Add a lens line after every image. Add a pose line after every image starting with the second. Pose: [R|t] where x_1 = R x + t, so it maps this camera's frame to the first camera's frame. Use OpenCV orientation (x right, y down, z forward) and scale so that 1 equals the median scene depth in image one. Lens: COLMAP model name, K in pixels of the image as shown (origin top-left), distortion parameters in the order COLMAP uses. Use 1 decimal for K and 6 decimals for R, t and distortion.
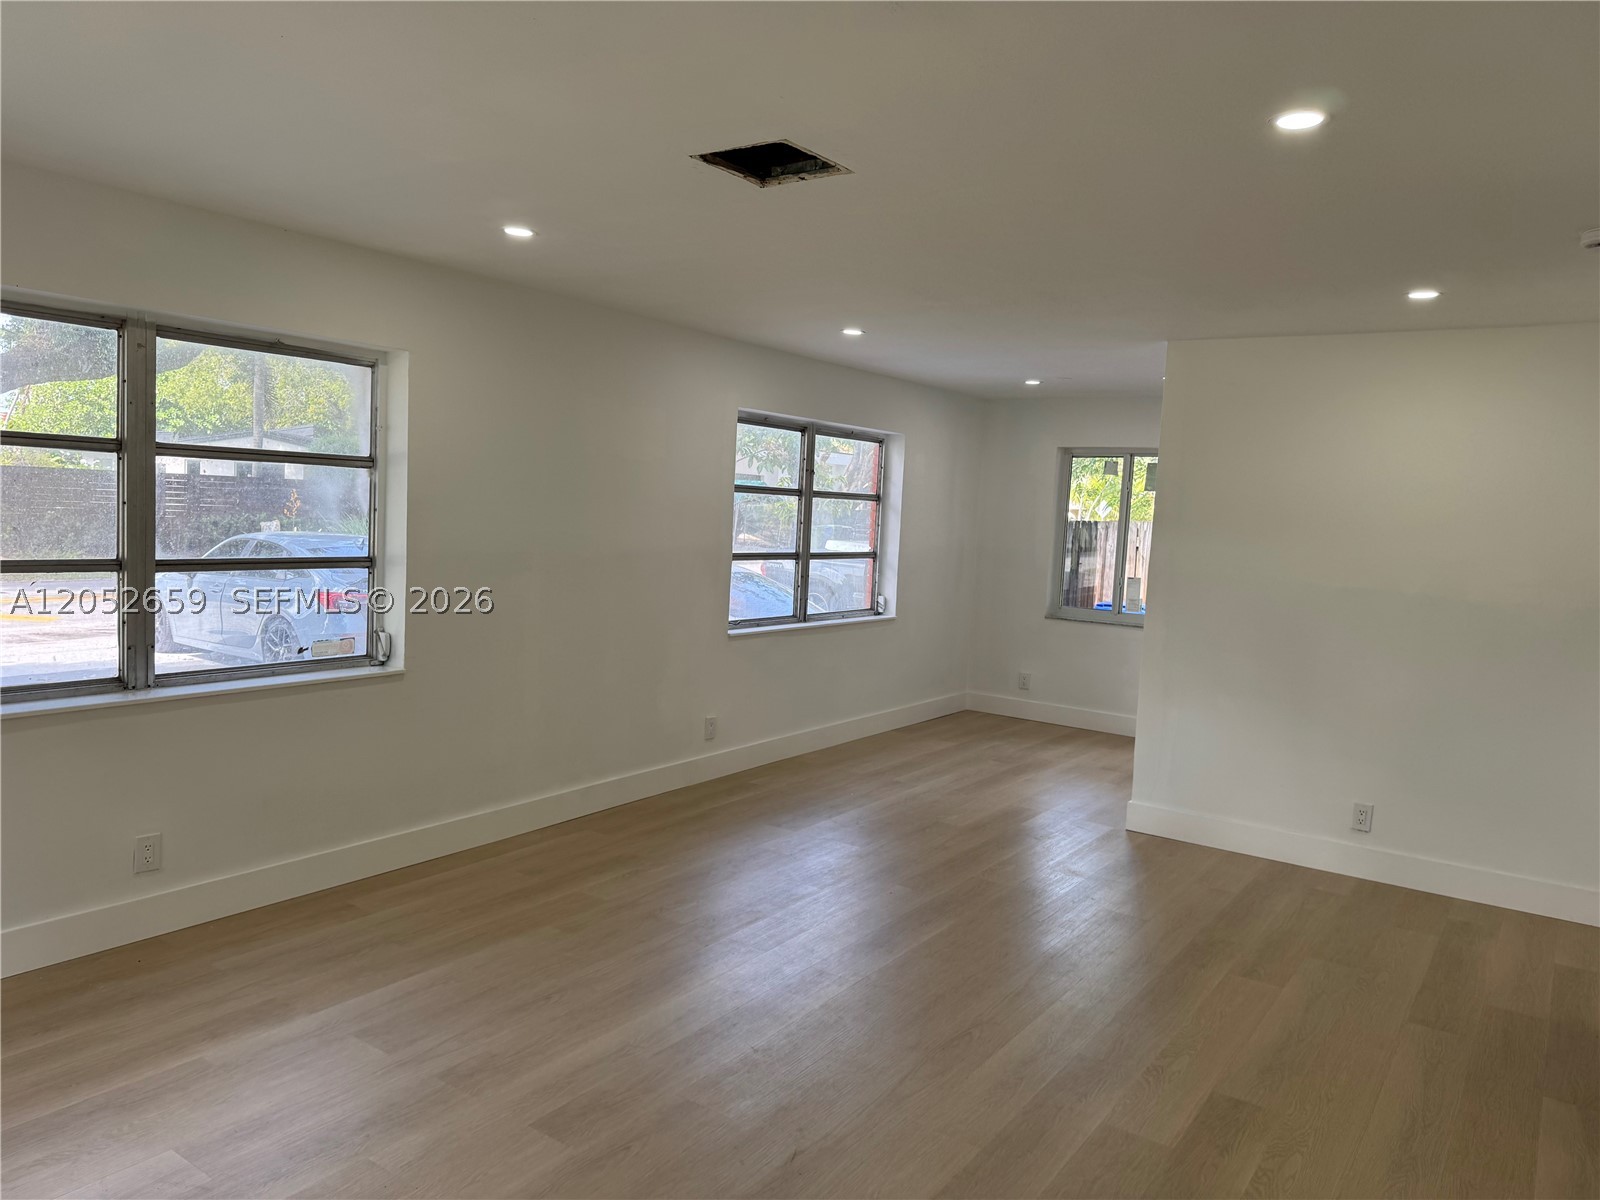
lens RADIAL K [[1112.0, 0, 800.0], [0, 1112.0, 600.0], [0, 0, 1]] dist [0.108592, -0.133045]
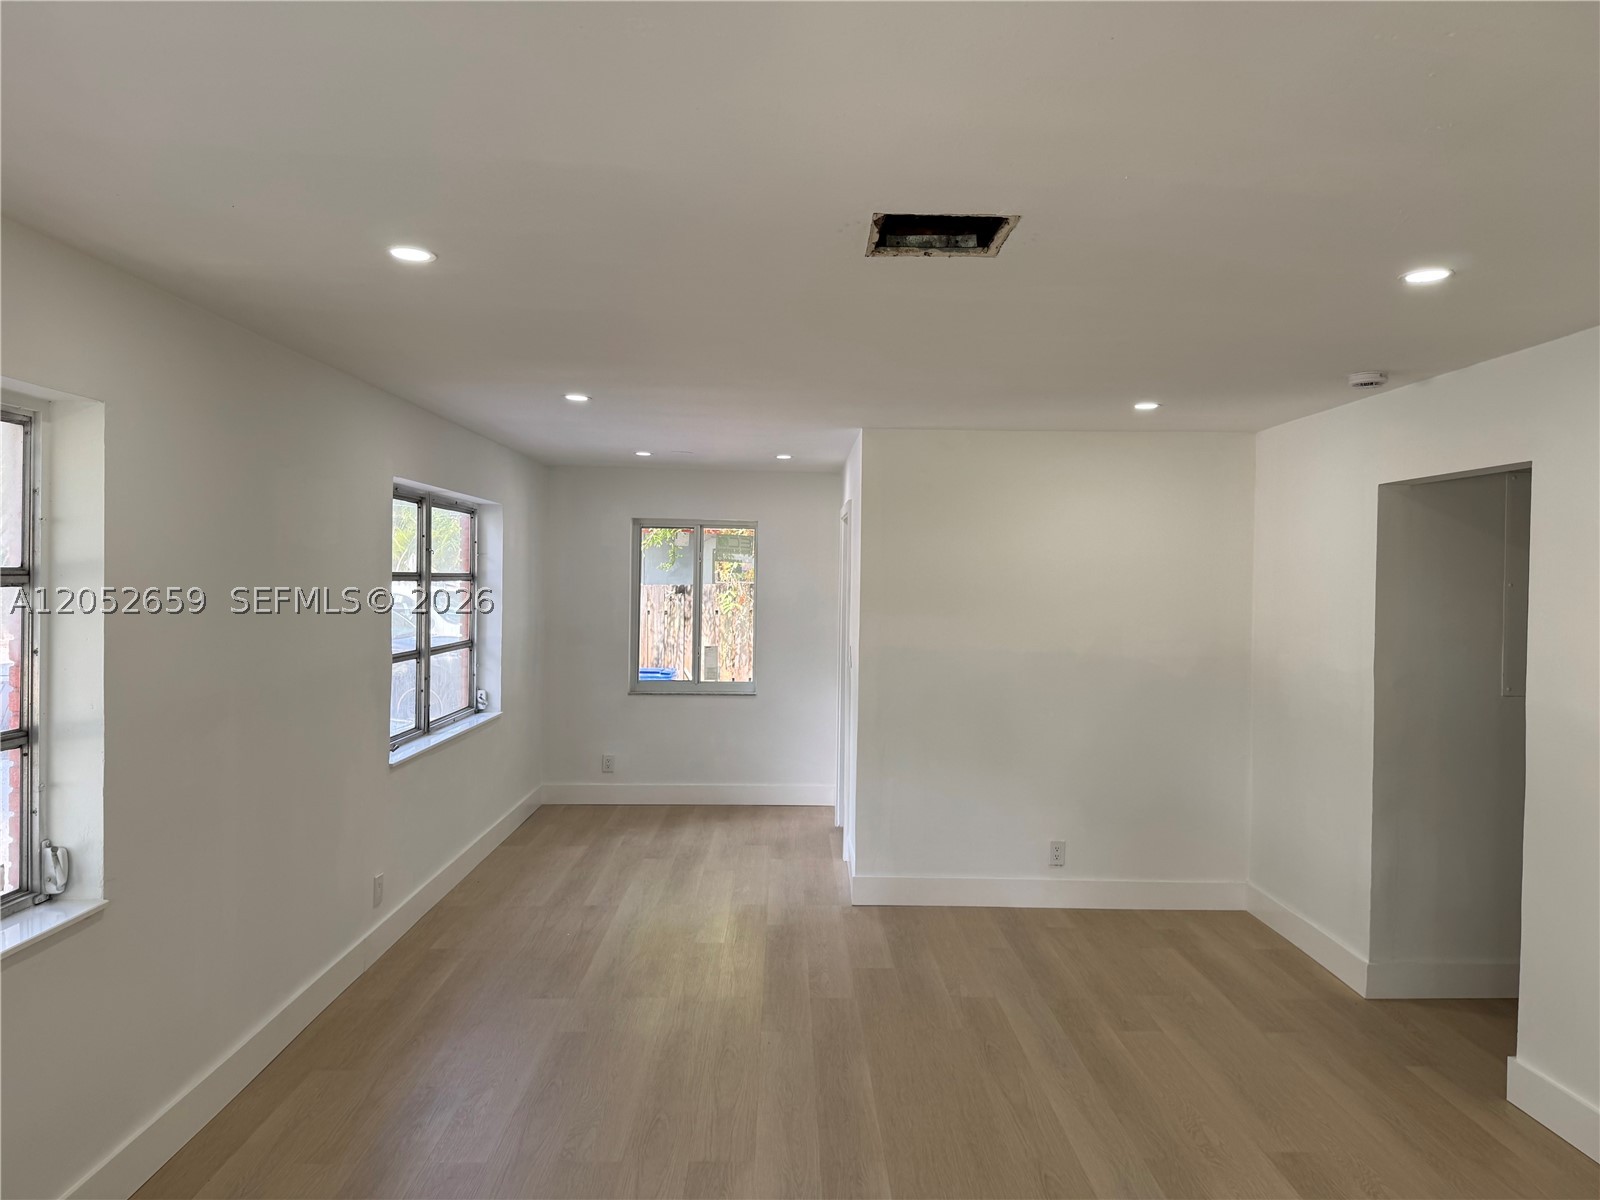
lens RADIAL K [[1123.6, 0, 800.0], [0, 1123.6, 600.0], [0, 0, 1]] dist [0.068808, -0.077557]
pose [[0.808804, -0.049221, 0.586014, -0.327331], [0.074114, 0.997077, -0.018543, -0.053471], [-0.583389, 0.058430, 0.810088, 0.198598]]
